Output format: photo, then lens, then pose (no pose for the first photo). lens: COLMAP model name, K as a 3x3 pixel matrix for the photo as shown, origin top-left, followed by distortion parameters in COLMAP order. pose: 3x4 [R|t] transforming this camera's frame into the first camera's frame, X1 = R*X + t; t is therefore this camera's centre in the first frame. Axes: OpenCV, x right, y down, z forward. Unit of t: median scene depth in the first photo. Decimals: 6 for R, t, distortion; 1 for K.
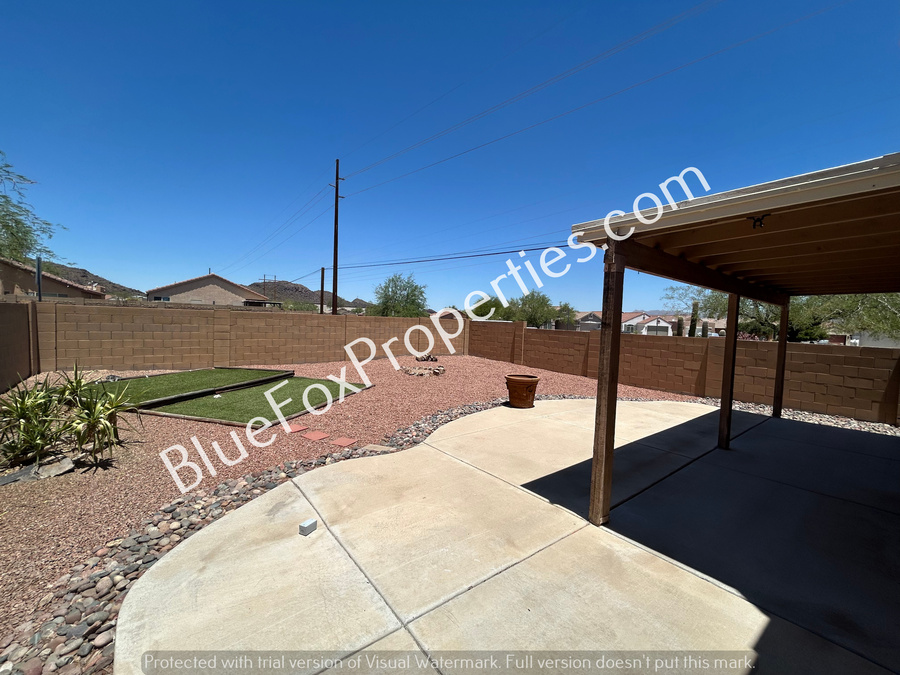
lens RADIAL K [[367.0, 0, 450.0], [0, 367.0, 337.5], [0, 0, 1]] dist [-0.003040, -0.000592]
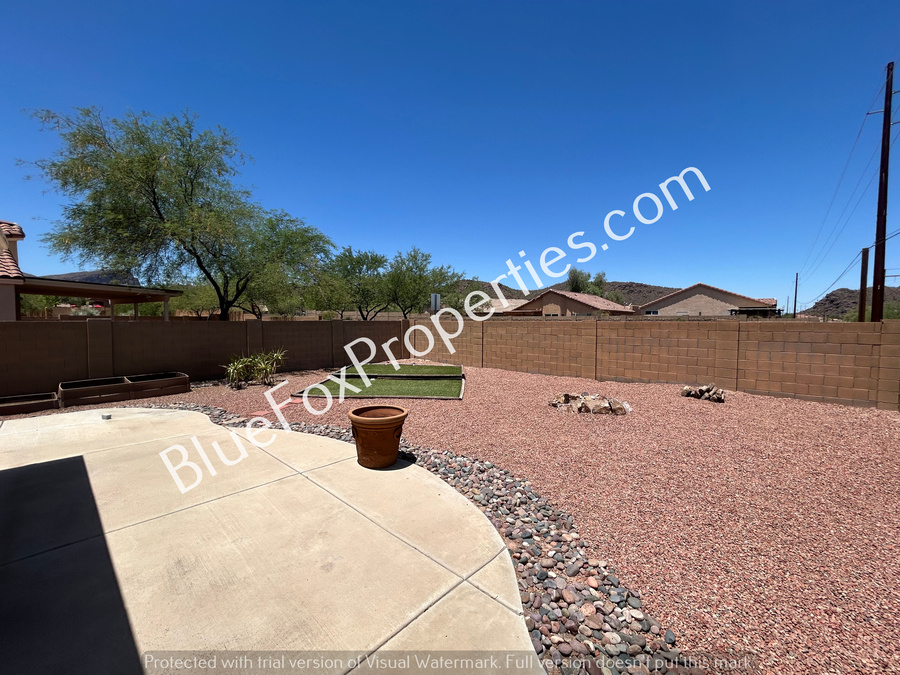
lens RADIAL K [[367.0, 0, 450.0], [0, 367.0, 337.5], [0, 0, 1]] dist [-0.003040, -0.000592]
pose [[0.167528, 0.008276, -0.985833, 0.183105], [-0.047272, 0.998882, 0.000352, -0.004400], [0.984733, 0.046543, 0.167732, 0.229777]]
